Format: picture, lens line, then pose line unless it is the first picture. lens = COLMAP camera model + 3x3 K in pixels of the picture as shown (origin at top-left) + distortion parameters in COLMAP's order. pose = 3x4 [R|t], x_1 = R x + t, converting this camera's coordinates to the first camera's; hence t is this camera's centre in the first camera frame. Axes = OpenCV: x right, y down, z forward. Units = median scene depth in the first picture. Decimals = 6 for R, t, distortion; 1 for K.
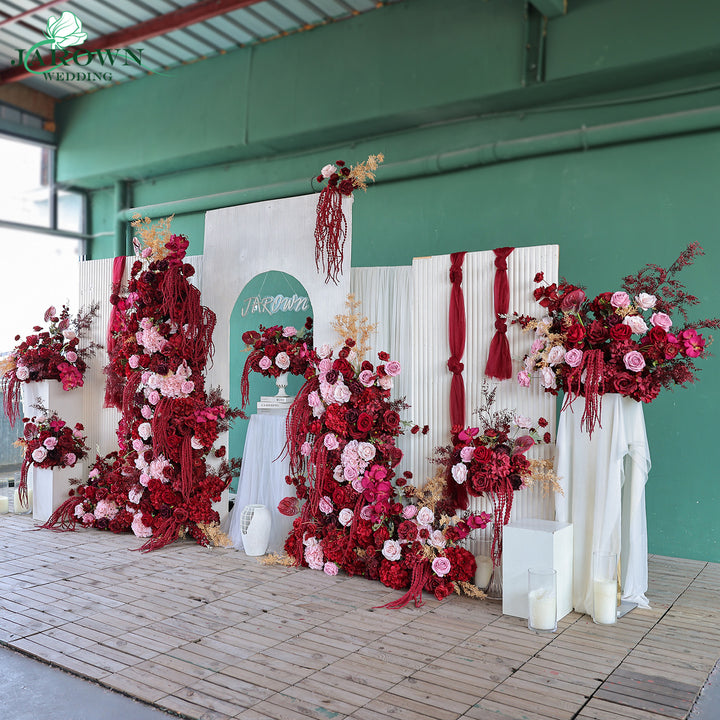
lens RADIAL K [[757.1, 0, 369.0], [0, 757.1, 374.3], [0, 0, 1]] dist [-0.003219, 0.001064]
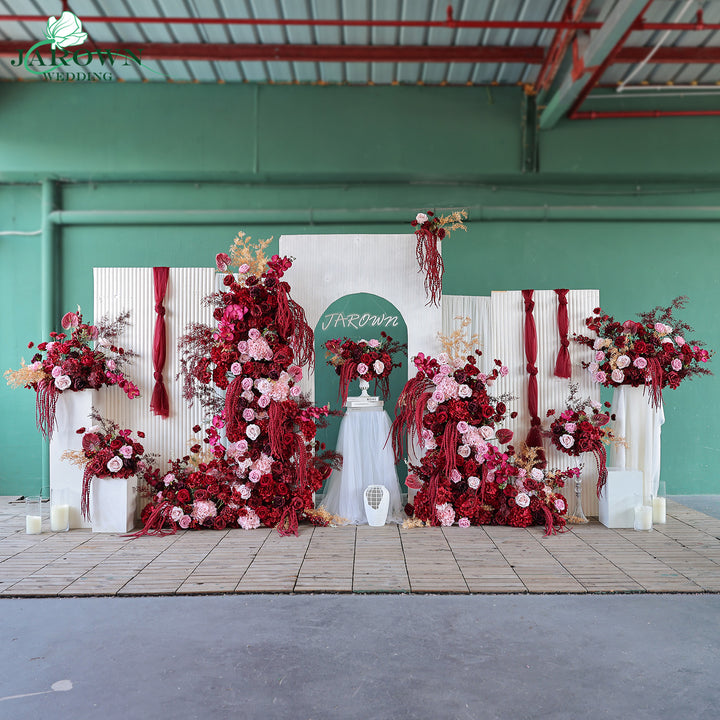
lens RADIAL K [[757.1, 0, 369.0], [0, 757.1, 374.3], [0, 0, 1]] dist [-0.003219, 0.001064]
pose [[0.821290, -0.010277, 0.570418, -0.933448], [0.019126, 0.999772, -0.009525, 0.006022], [-0.570190, 0.018733, 0.821299, 0.002385]]
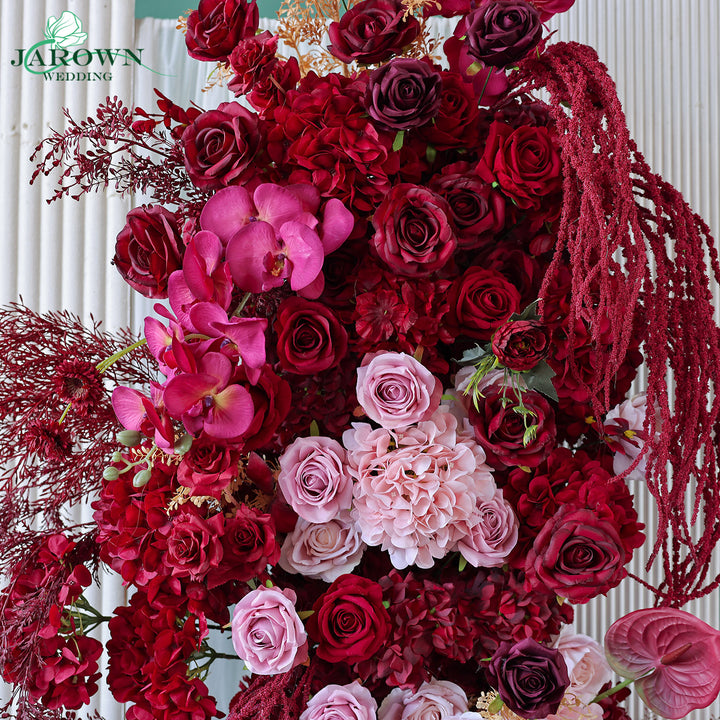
lens RADIAL K [[1520.0, 0, 369.0], [0, 1520.0, 359.6], [0, 0, 1]] dist [0.007340, 0.027455]
pose [[0.853294, 0.005832, 0.521398, -0.552170], [0.008610, 0.999644, -0.025272, -0.077502], [-0.521360, 0.026054, 0.852939, 0.868621]]
